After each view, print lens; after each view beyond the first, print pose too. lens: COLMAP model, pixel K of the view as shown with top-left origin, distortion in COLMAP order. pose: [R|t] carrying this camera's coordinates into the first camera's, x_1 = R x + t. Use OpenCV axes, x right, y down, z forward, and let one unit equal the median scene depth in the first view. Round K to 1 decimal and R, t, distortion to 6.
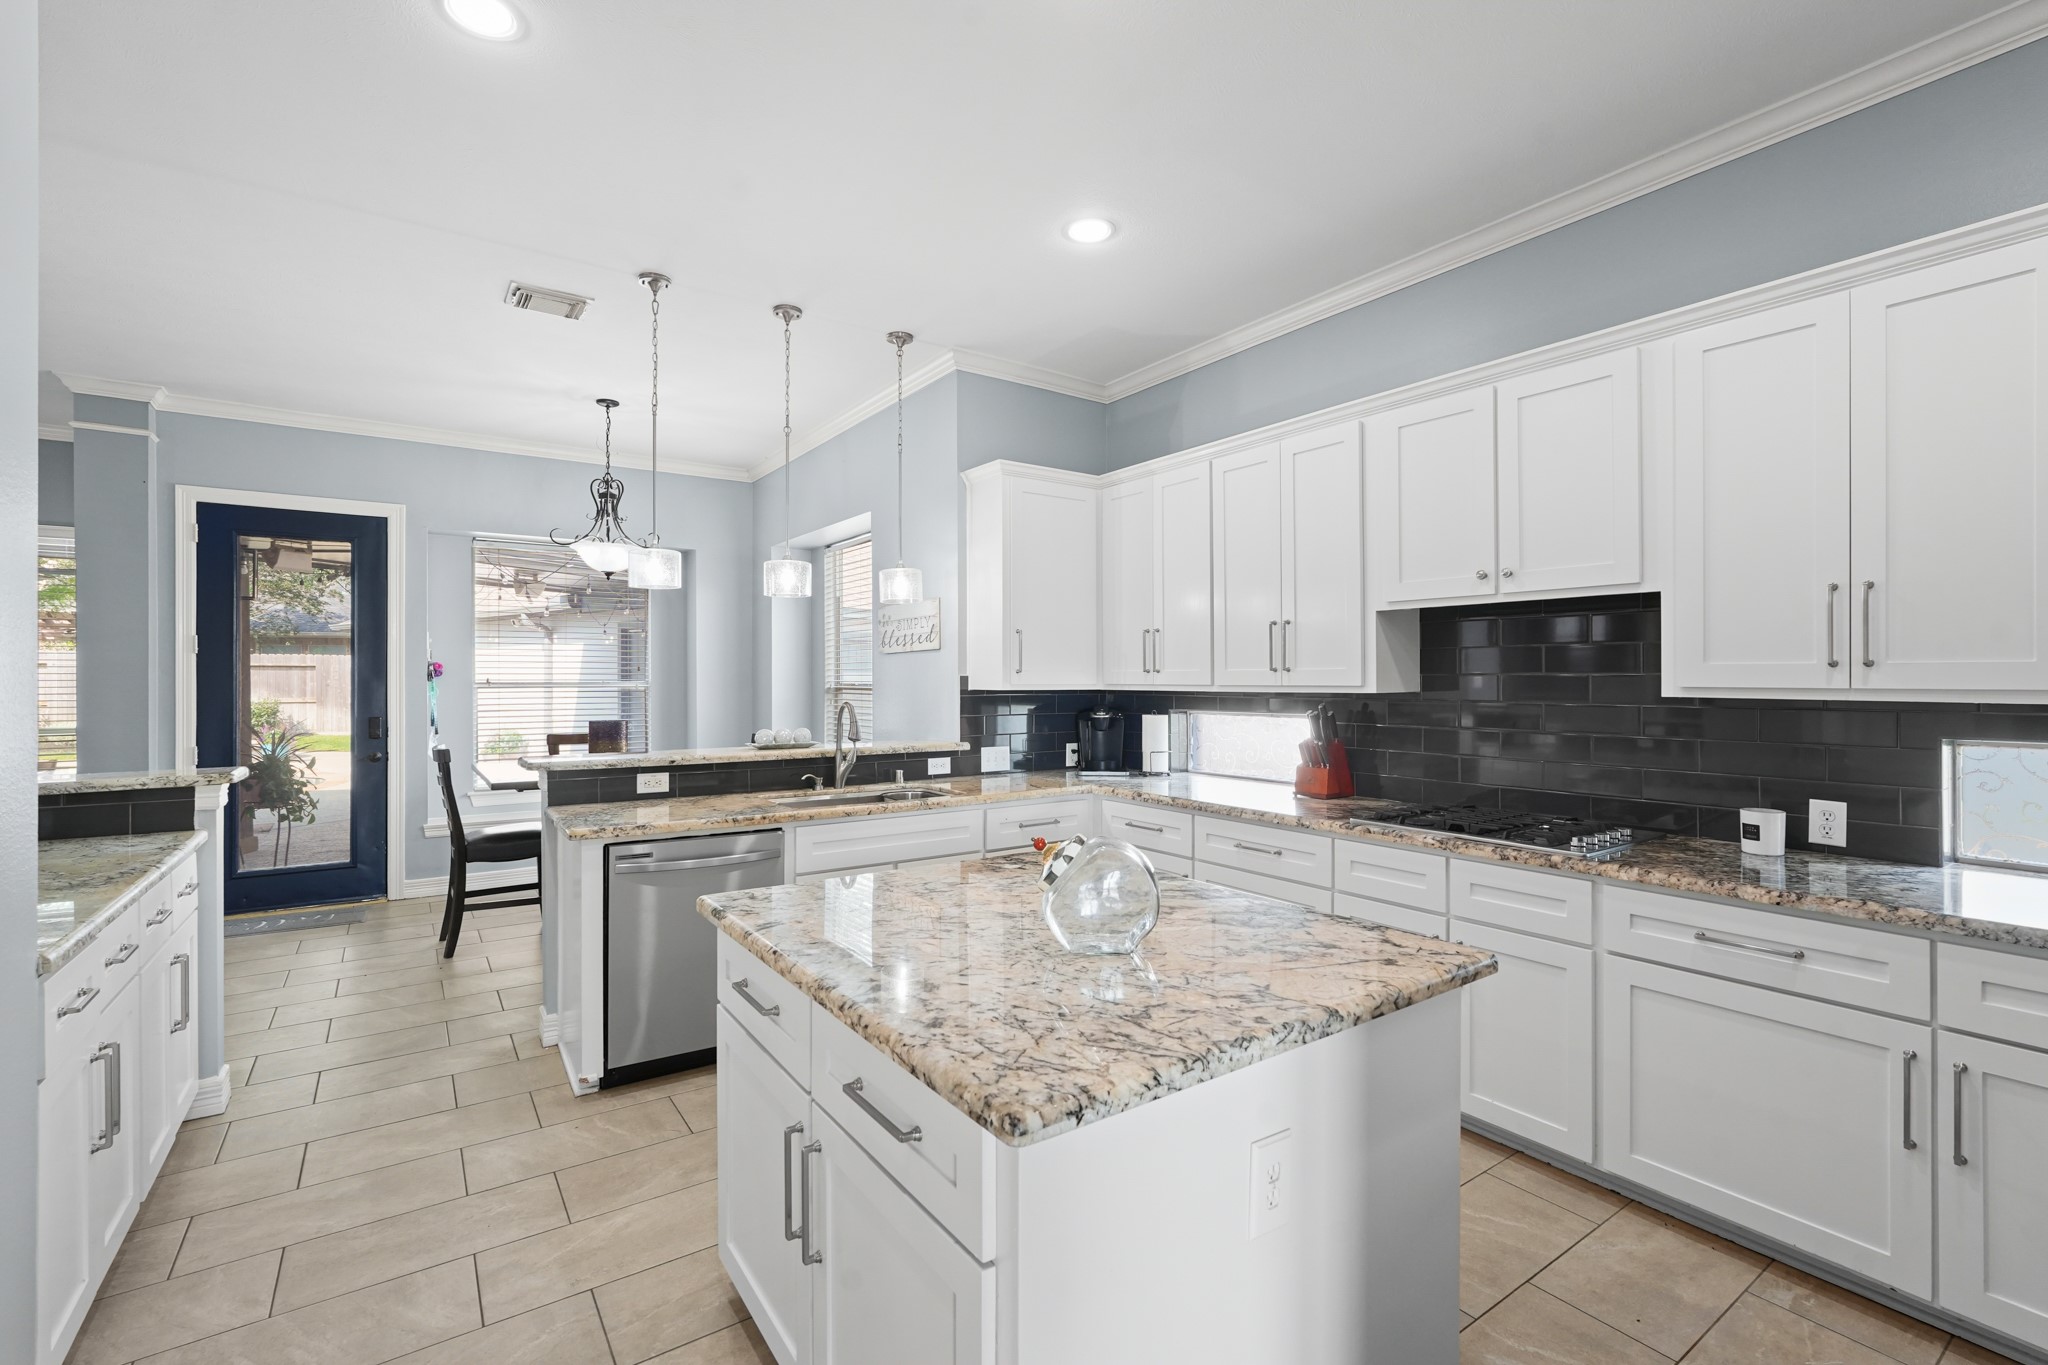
lens RADIAL K [[898.2, 0, 1022.2], [0, 898.2, 674.9], [0, 0, 1]] dist [-0.010674, 0.000996]
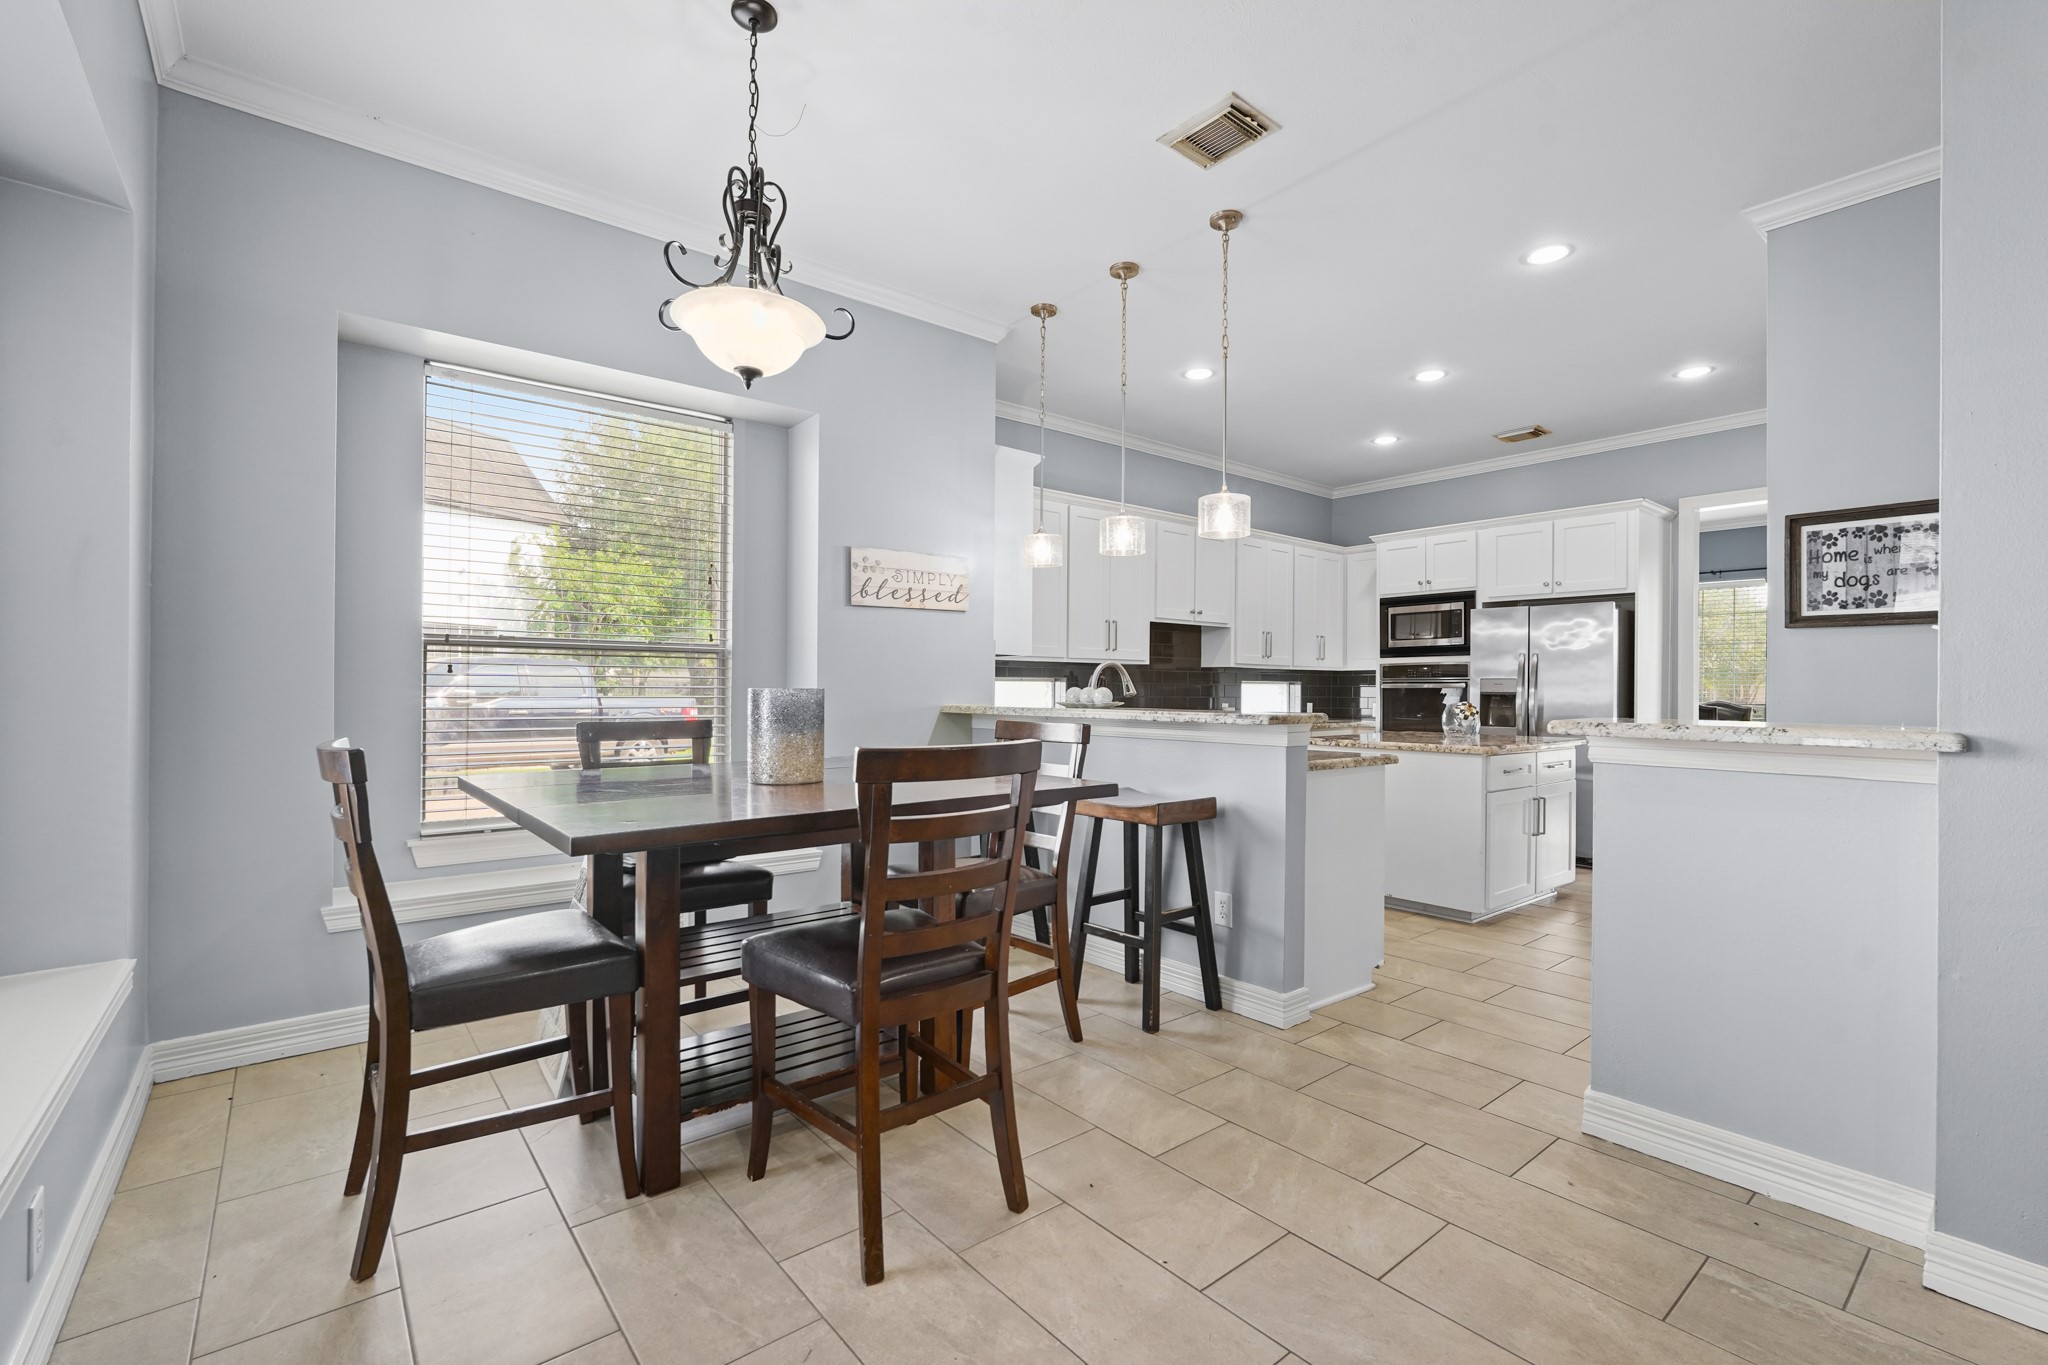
lens RADIAL K [[898.2, 0, 1040.7], [0, 898.2, 684.0], [0, 0, 1]] dist [-0.010674, 0.000996]
pose [[-0.091492, 0.012944, 0.995722, -1.595681], [-0.003245, 0.999906, -0.013296, 0.093488], [-0.995801, -0.004448, -0.091441, 1.515731]]
